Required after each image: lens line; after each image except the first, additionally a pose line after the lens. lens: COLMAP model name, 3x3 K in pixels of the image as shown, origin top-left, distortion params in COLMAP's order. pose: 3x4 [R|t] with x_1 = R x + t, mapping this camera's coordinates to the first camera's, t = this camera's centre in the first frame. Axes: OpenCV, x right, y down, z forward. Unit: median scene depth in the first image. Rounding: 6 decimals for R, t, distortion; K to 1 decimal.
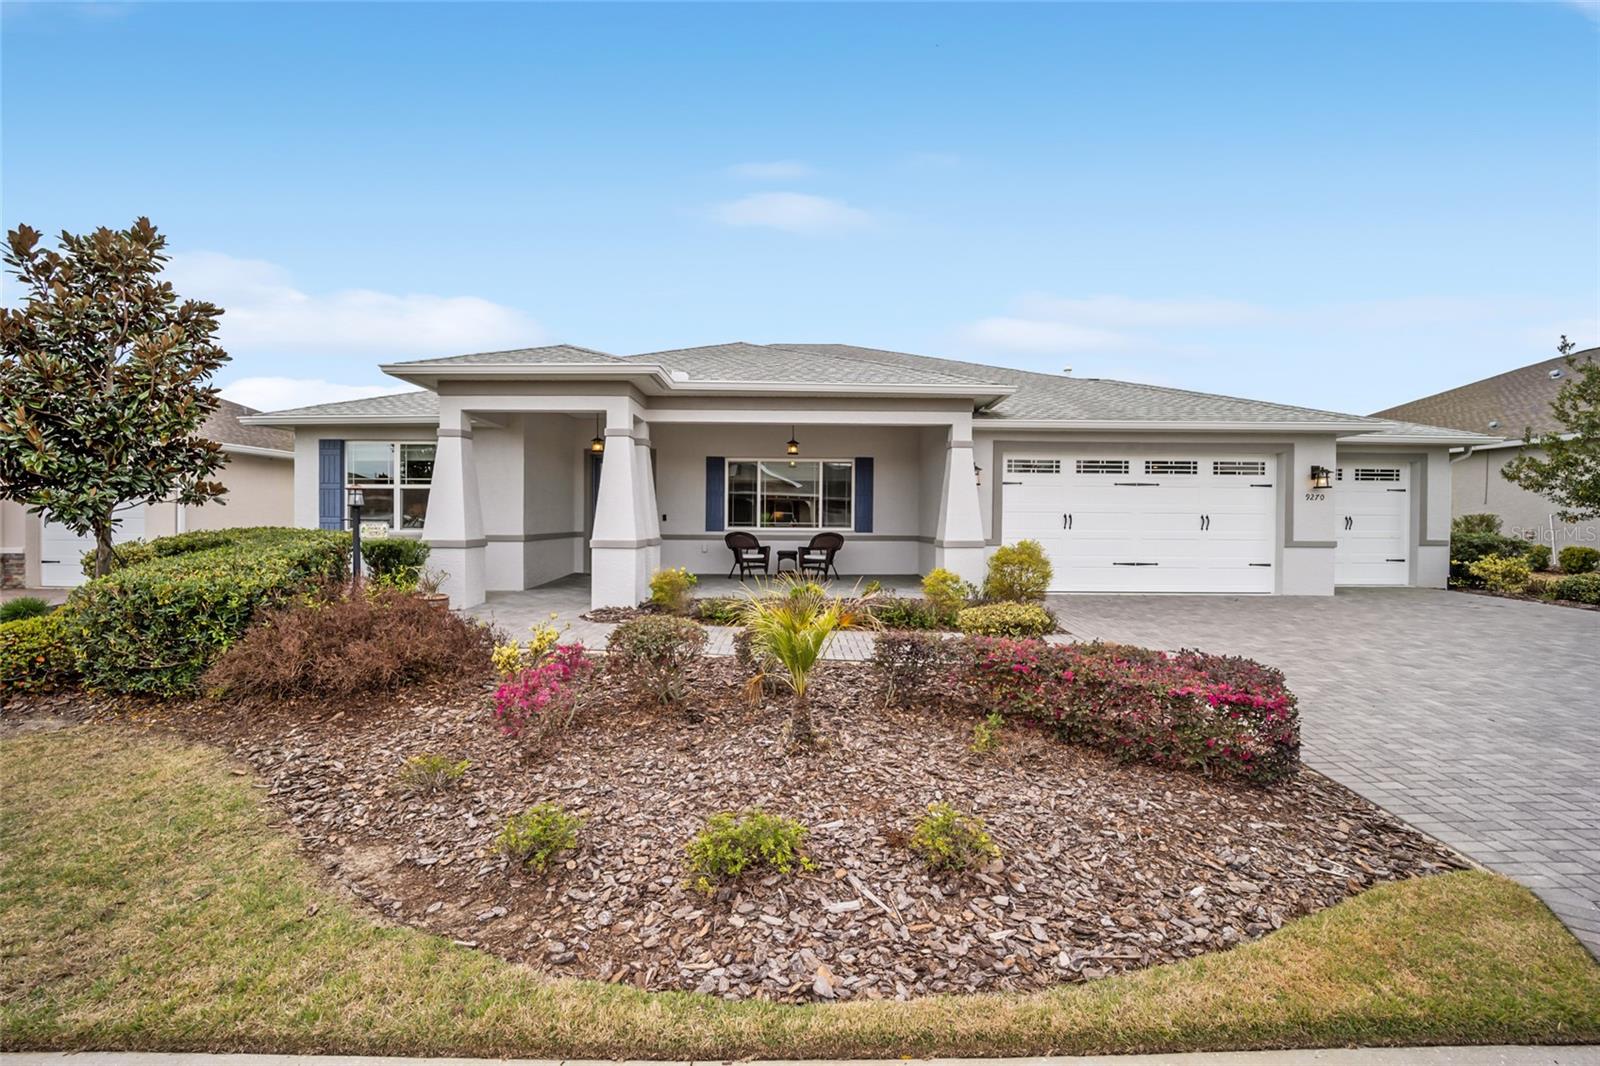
lens RADIAL K [[642.1, 0, 804.8], [0, 642.1, 519.7], [0, 0, 1]] dist [-0.021674, 0.000023]
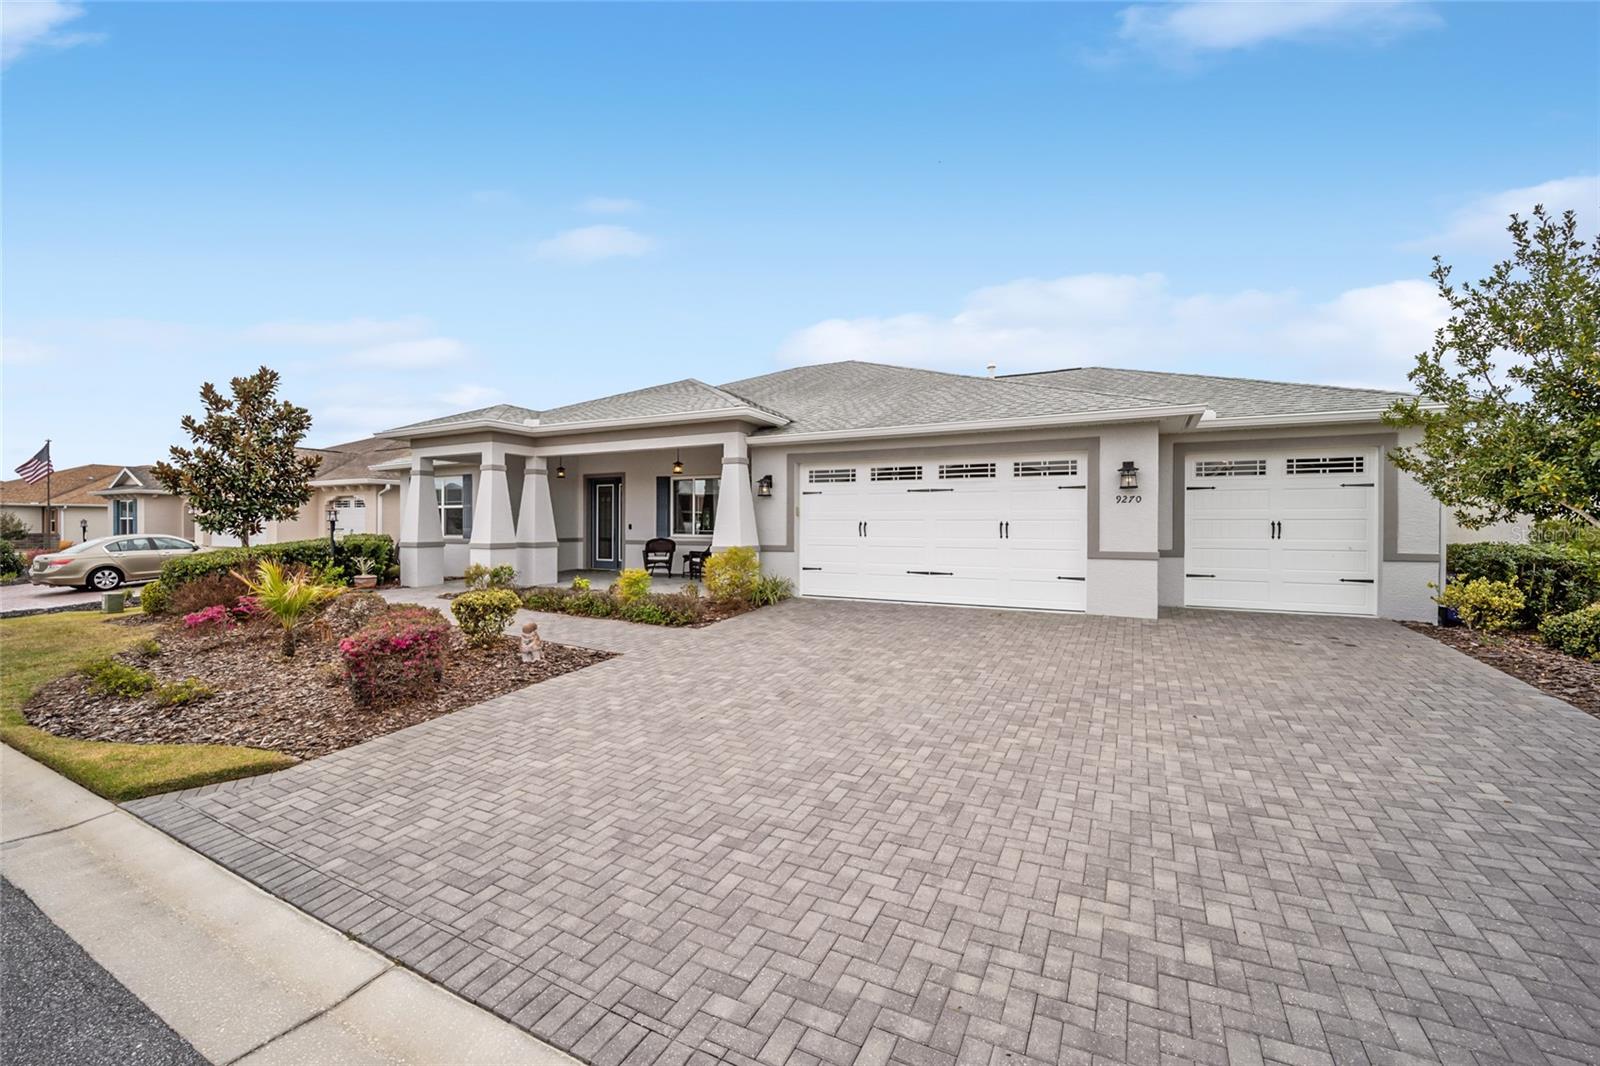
lens RADIAL K [[642.1, 0, 804.8], [0, 642.1, 519.7], [0, 0, 1]] dist [-0.021674, 0.000023]
pose [[0.888889, -0.009154, -0.458032, 0.823521], [0.003320, 0.999903, -0.013541, 0.001473], [0.458111, 0.010516, 0.888833, 0.054349]]
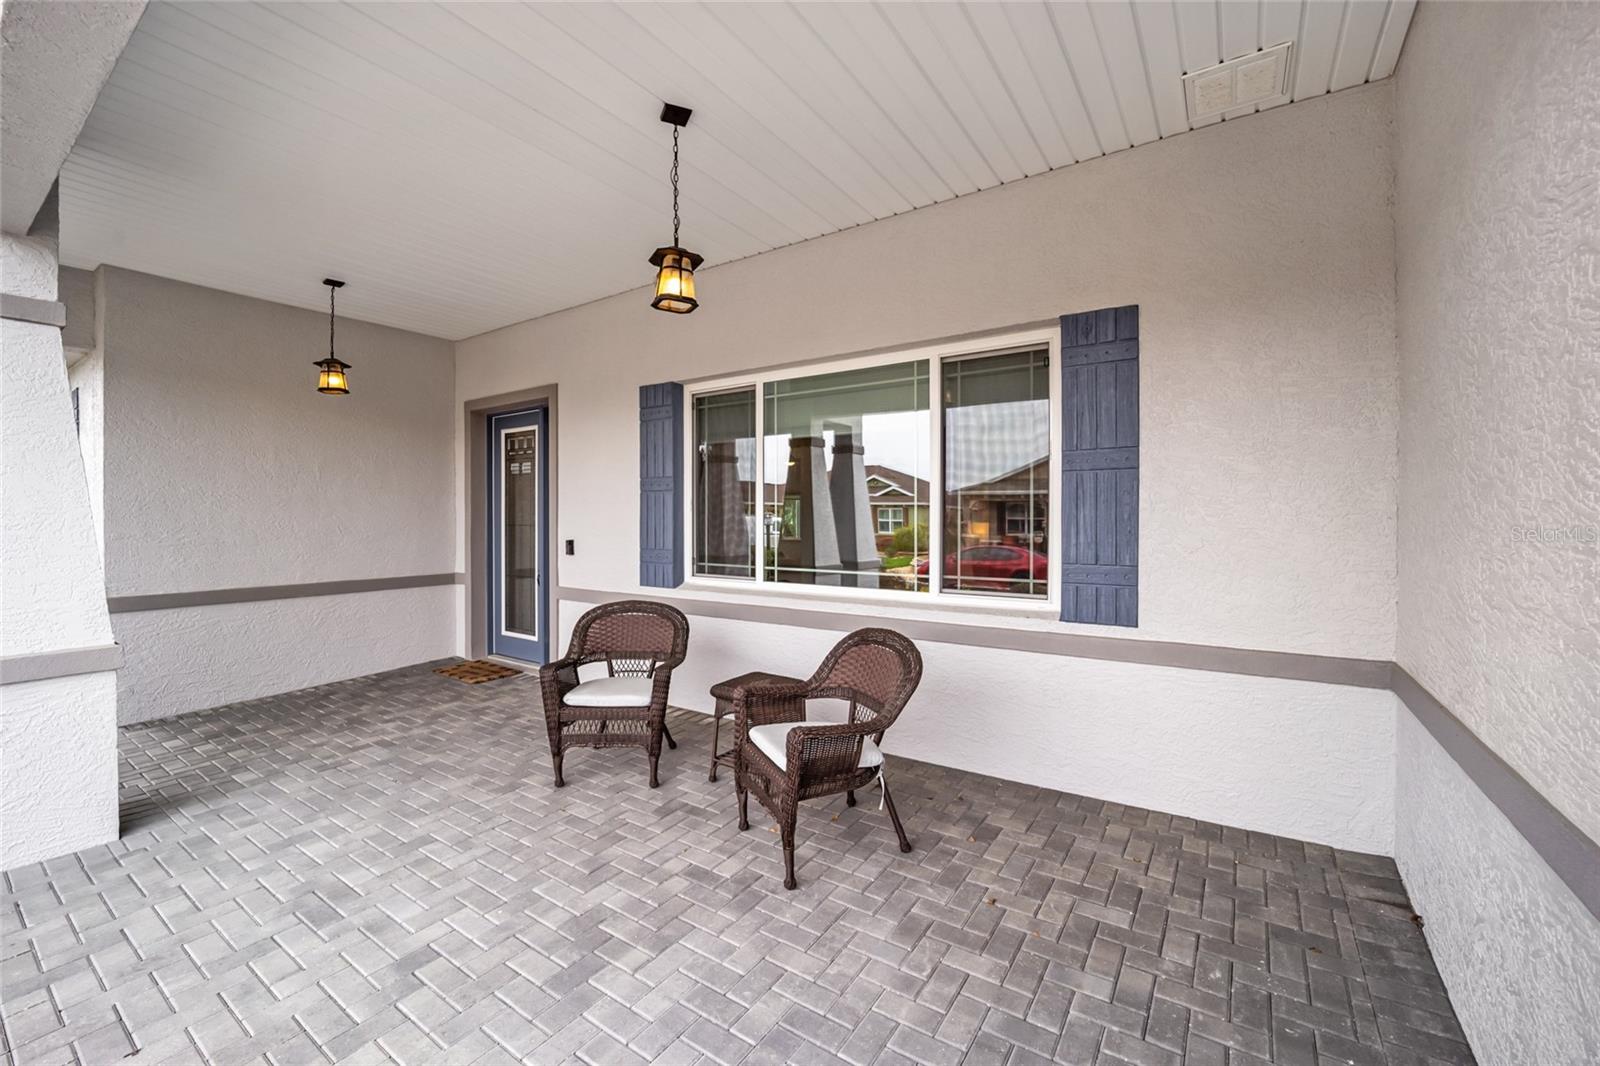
lens RADIAL K [[642.1, 0, 804.8], [0, 642.1, 519.7], [0, 0, 1]] dist [-0.021674, 0.000023]
pose [[0.837933, -0.007861, -0.545716, 0.162169], [0.001196, 0.999920, -0.012568, -0.019383], [0.545772, 0.009878, 0.837876, 0.926619]]
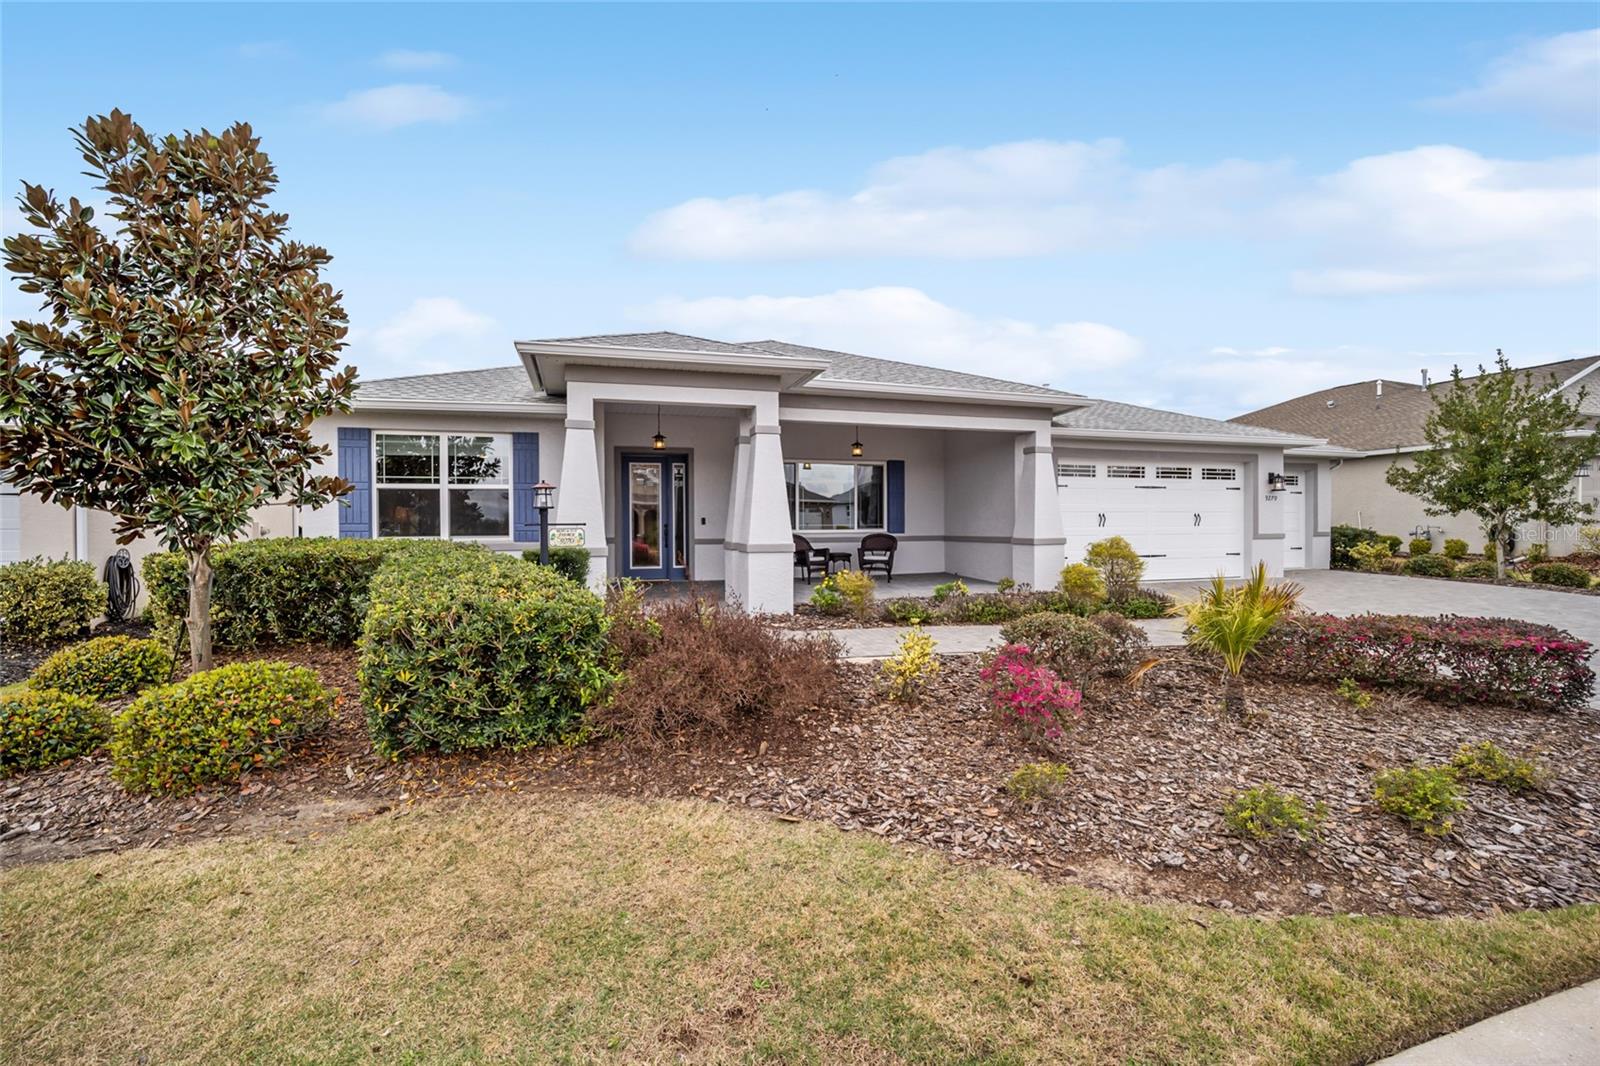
lens RADIAL K [[642.1, 0, 804.8], [0, 642.1, 519.7], [0, 0, 1]] dist [-0.021674, 0.000023]
pose [[0.960728, -0.010341, 0.277301, -0.420212], [0.012026, 0.999918, -0.004378, 0.001140], [-0.277233, 0.007541, 0.960773, 0.062133]]
